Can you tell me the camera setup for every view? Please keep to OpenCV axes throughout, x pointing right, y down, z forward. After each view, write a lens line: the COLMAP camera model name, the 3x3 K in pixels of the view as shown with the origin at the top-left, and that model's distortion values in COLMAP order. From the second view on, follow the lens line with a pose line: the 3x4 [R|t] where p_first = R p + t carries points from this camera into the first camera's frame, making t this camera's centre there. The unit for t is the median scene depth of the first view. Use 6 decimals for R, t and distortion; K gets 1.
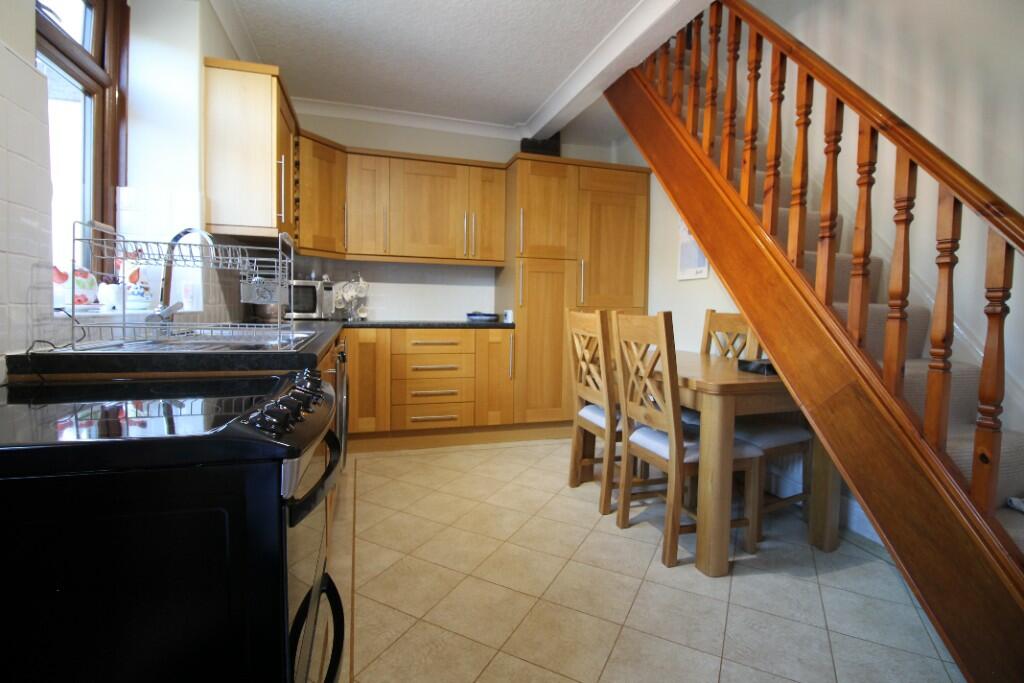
lens RADIAL K [[477.6, 0, 512.0], [0, 477.6, 341.5], [0, 0, 1]] dist [-0.000738, -0.000109]
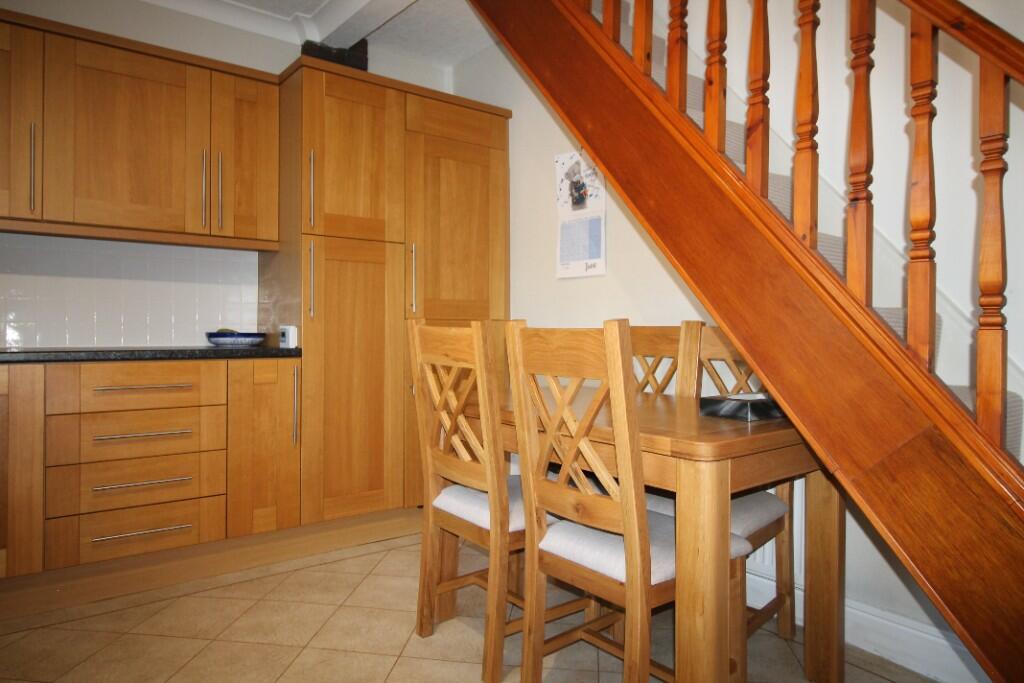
lens RADIAL K [[671.3, 0, 511.9], [0, 671.3, 332.2], [0, 0, 1]] dist [0.004207, -0.003020]
pose [[0.936490, -0.012548, 0.350469, -0.050148], [0.033978, 0.997905, -0.055063, -0.005910], [-0.349044, 0.063474, 0.934954, 0.201885]]
